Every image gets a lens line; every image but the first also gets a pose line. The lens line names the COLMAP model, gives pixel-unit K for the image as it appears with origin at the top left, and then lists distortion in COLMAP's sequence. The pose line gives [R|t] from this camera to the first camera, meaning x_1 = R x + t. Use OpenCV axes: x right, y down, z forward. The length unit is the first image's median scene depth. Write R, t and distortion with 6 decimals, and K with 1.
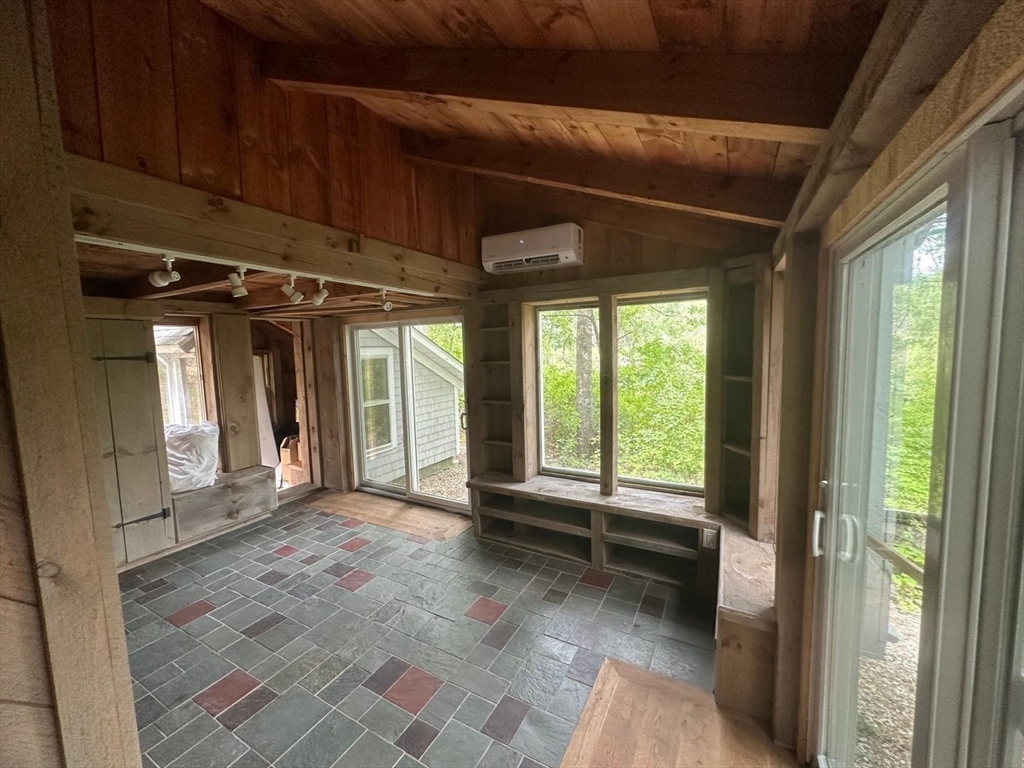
lens RADIAL K [[406.1, 0, 512.0], [0, 406.1, 384.0], [0, 0, 1]] dist [-0.001806, -0.000050]
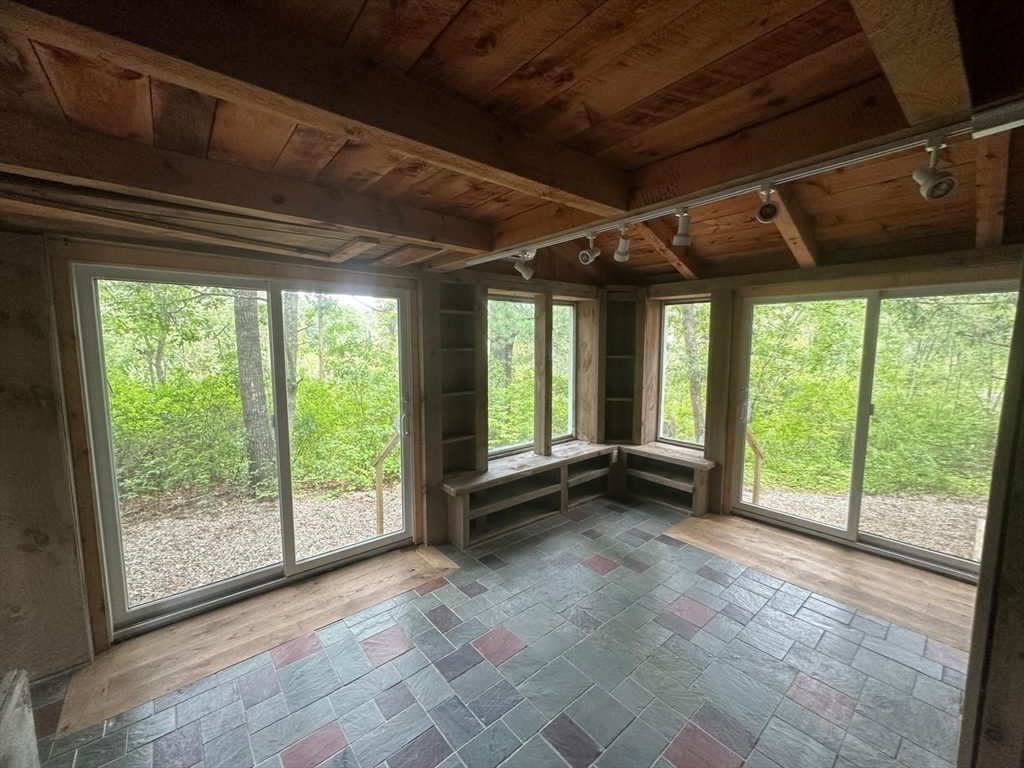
lens RADIAL K [[406.1, 0, 512.0], [0, 406.1, 384.0], [0, 0, 1]] dist [-0.001806, -0.000050]
pose [[0.356619, -0.070849, 0.931560, -0.961508], [0.079418, 0.995810, 0.045332, -0.010586], [-0.930868, 0.057816, 0.360751, 0.651666]]
